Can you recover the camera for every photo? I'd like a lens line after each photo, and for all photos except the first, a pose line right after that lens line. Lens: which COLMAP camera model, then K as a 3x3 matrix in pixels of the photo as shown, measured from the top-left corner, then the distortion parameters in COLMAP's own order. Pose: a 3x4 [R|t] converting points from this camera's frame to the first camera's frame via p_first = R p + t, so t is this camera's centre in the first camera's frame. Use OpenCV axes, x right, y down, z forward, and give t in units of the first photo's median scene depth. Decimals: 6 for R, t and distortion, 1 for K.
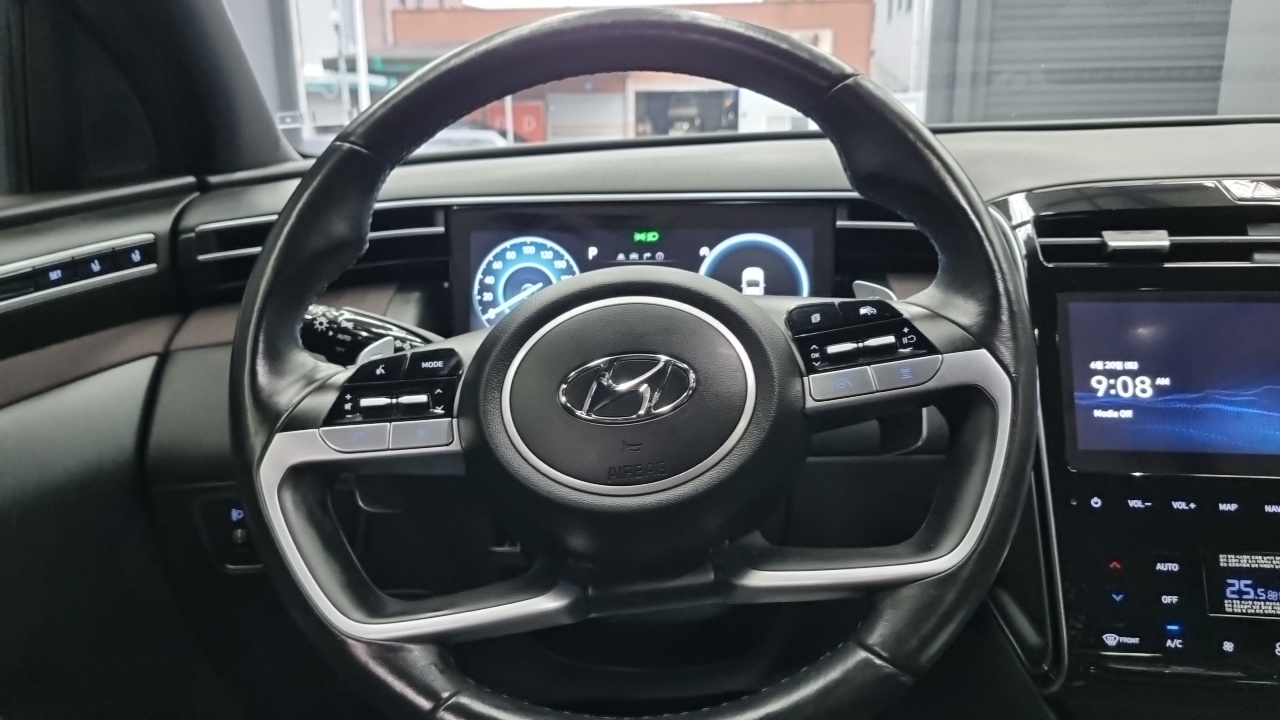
lens RADIAL K [[1008.2, 0, 616.4], [0, 1008.2, 358.3], [0, 0, 1]] dist [0.020736, -0.007774]
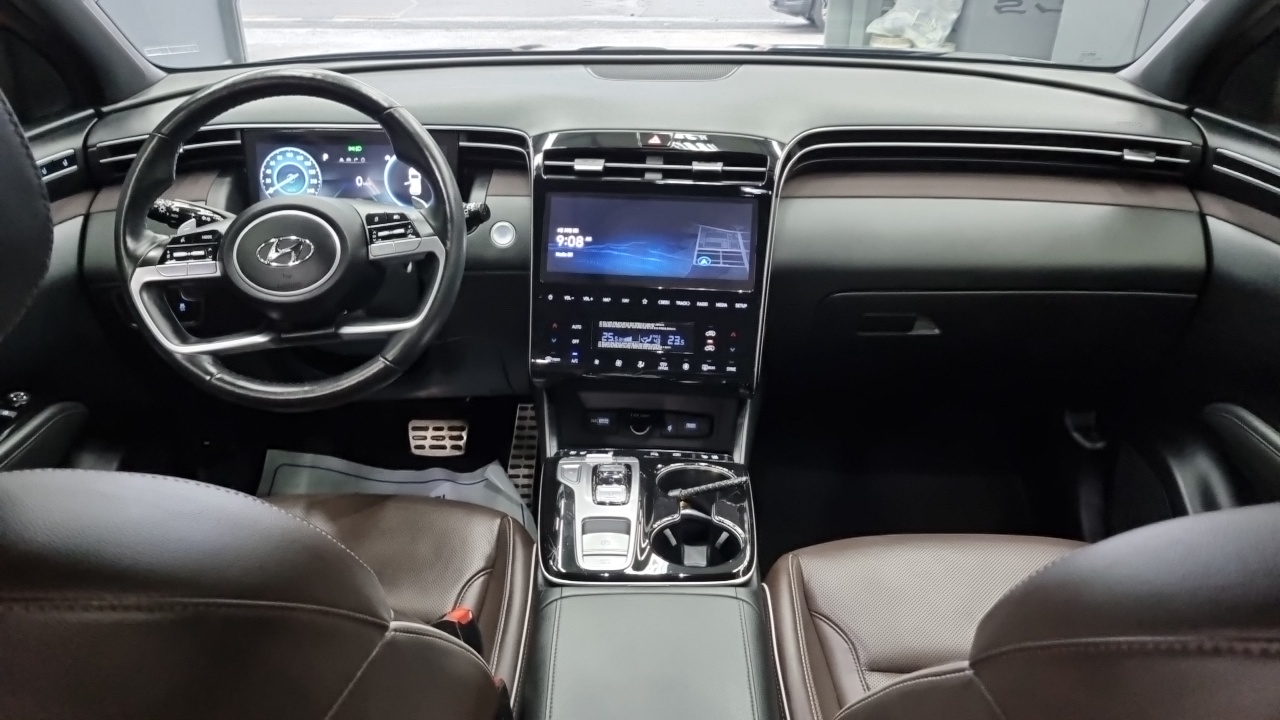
lens RADIAL K [[1008.2, 0, 640.6], [0, 1008.2, 367.4], [0, 0, 1]] dist [0.020736, -0.007774]
pose [[0.998337, 0.001893, 0.057625, 0.504938], [-0.015110, 0.973118, 0.229810, -0.188375], [-0.055641, -0.230298, 0.971528, -1.018578]]
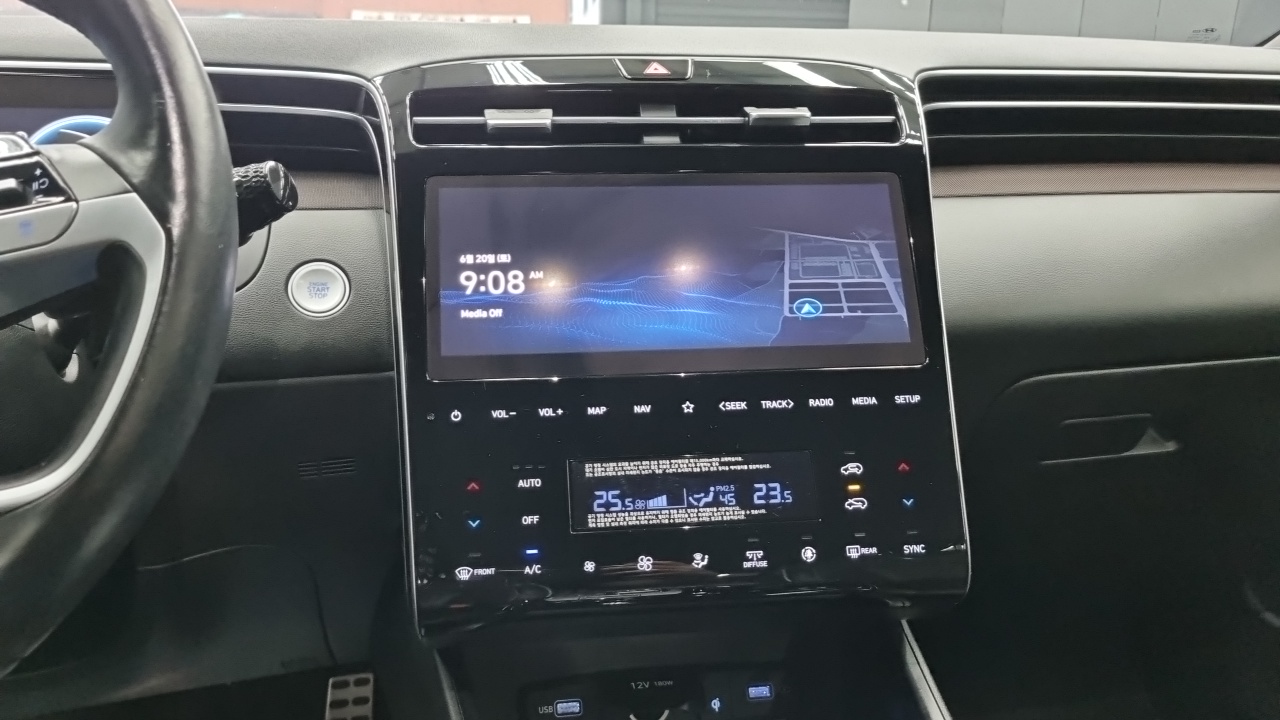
lens RADIAL K [[1008.2, 0, 631.8], [0, 1008.2, 368.5], [0, 0, 1]] dist [0.020736, -0.007774]
pose [[0.958513, -0.047148, 0.281122, 0.353701], [0.042248, 0.998831, 0.023469, 0.082766], [-0.281900, -0.010619, 0.959385, 0.134913]]
